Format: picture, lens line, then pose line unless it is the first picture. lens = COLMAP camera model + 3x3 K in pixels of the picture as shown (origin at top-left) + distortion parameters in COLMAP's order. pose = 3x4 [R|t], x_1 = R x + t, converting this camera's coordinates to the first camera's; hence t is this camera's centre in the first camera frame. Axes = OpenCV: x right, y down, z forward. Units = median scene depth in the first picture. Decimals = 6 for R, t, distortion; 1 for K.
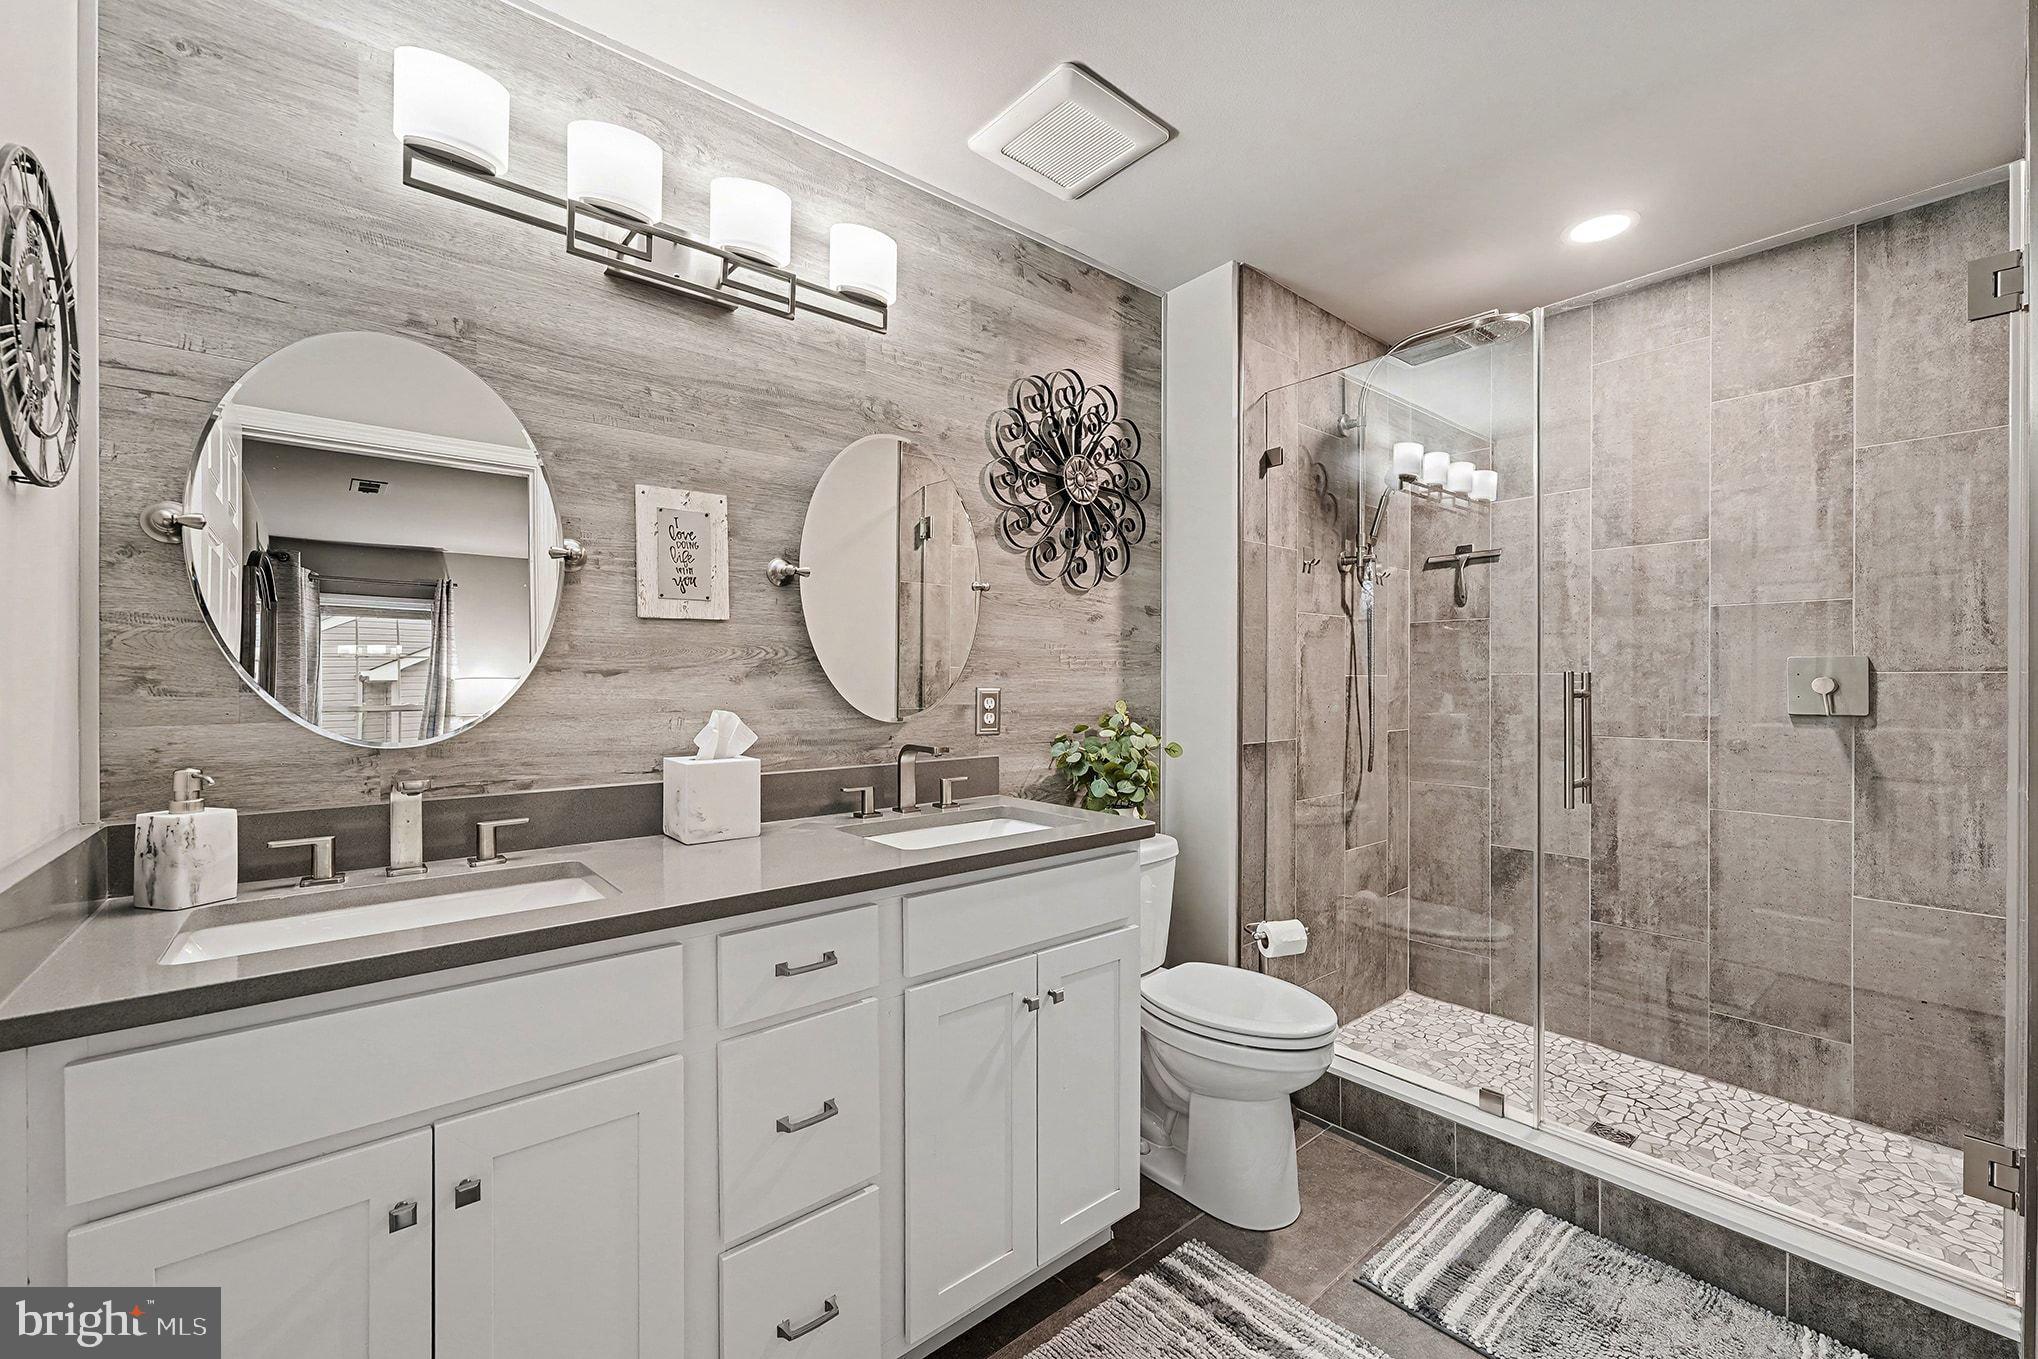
lens RADIAL K [[827.1, 0, 1019.1], [0, 827.1, 680.8], [0, 0, 1]] dist [0.000050, -0.000054]
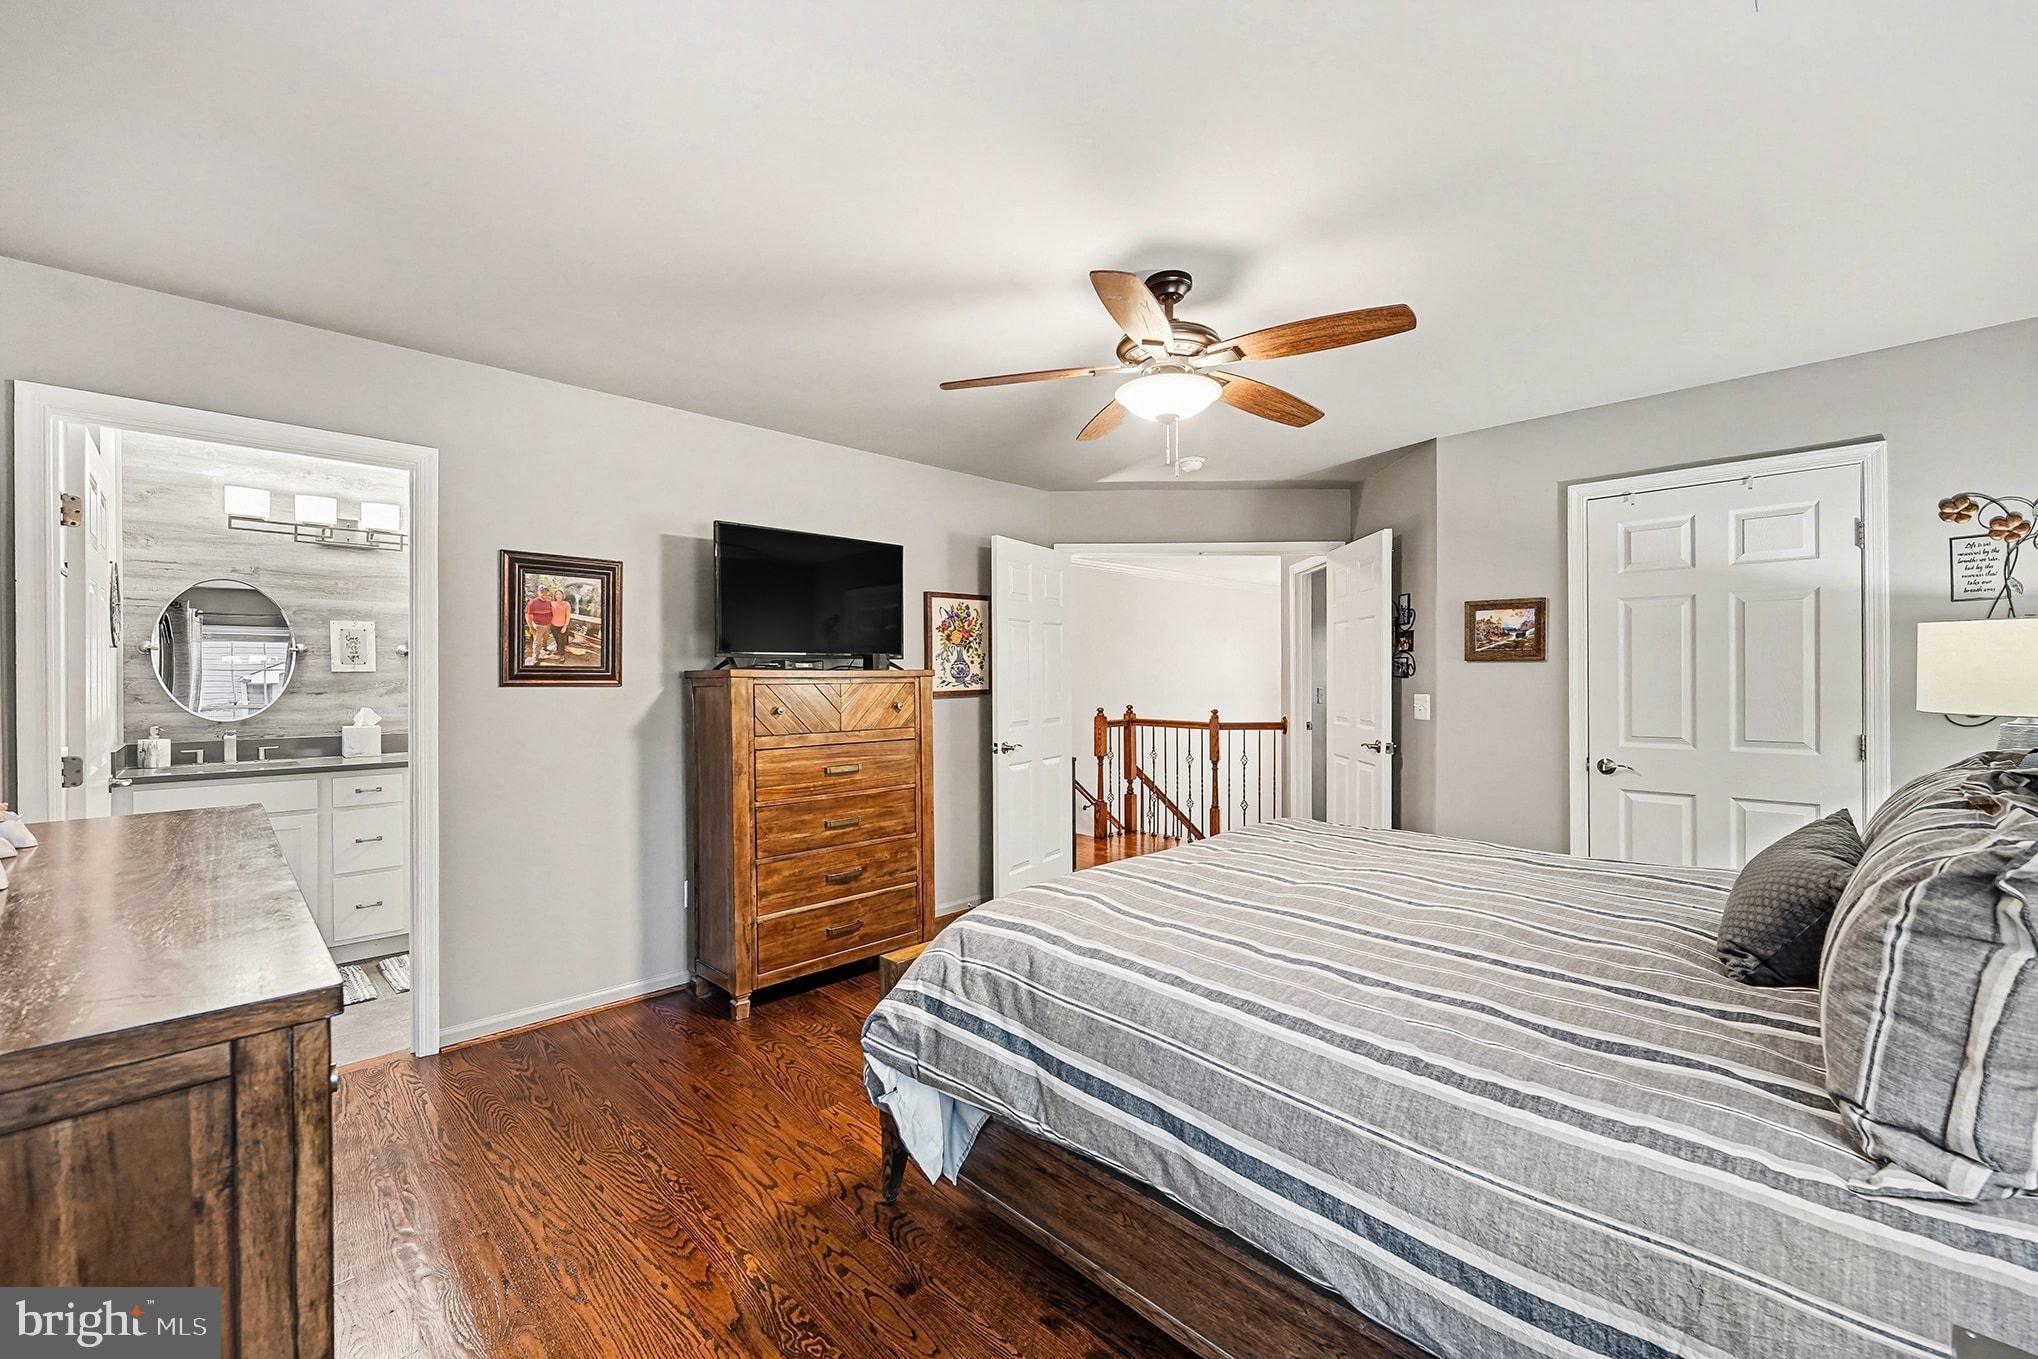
lens RADIAL K [[827.1, 0, 1019.0], [0, 827.1, 677.6], [0, 0, 1]] dist [0.000050, -0.000054]
pose [[0.997303, -0.001213, 0.073380, 1.652734], [0.001131, 0.999999, 0.001155, -0.066422], [-0.073381, -0.001069, 0.997303, -1.919838]]
